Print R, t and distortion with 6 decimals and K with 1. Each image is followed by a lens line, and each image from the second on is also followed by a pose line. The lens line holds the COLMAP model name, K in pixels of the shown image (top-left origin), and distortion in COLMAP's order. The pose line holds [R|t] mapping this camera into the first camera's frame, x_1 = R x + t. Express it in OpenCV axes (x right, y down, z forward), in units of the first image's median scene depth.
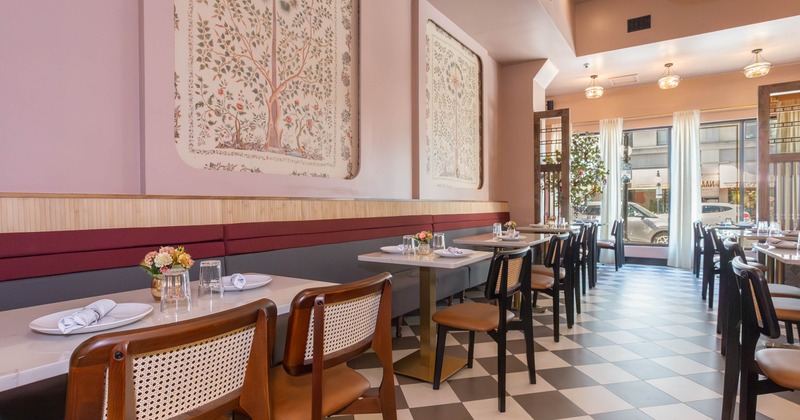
lens RADIAL K [[392.5, 0, 400.7], [0, 392.5, 202.8], [0, 0, 1]] dist [-0.004401, -0.000102]
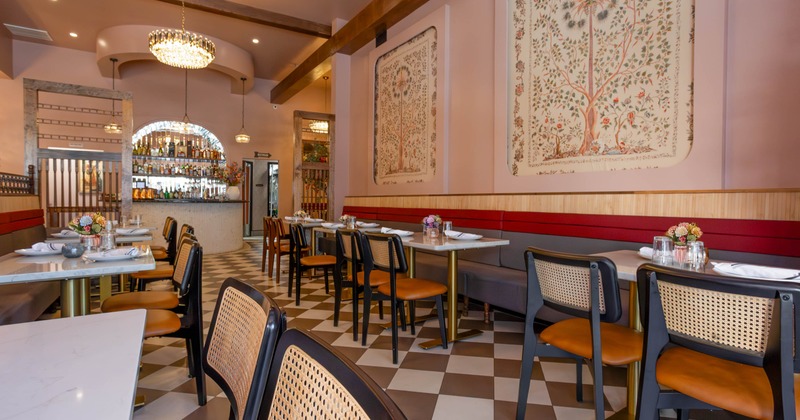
lens RADIAL K [[392.5, 0, 400.2], [0, 392.5, 207.2], [0, 0, 1]] dist [-0.004401, -0.000102]
pose [[-0.369396, 0.027134, -0.928876, 0.977519], [-0.007262, 0.999459, 0.032084, -0.010976], [0.929244, 0.018597, -0.368999, 0.954514]]
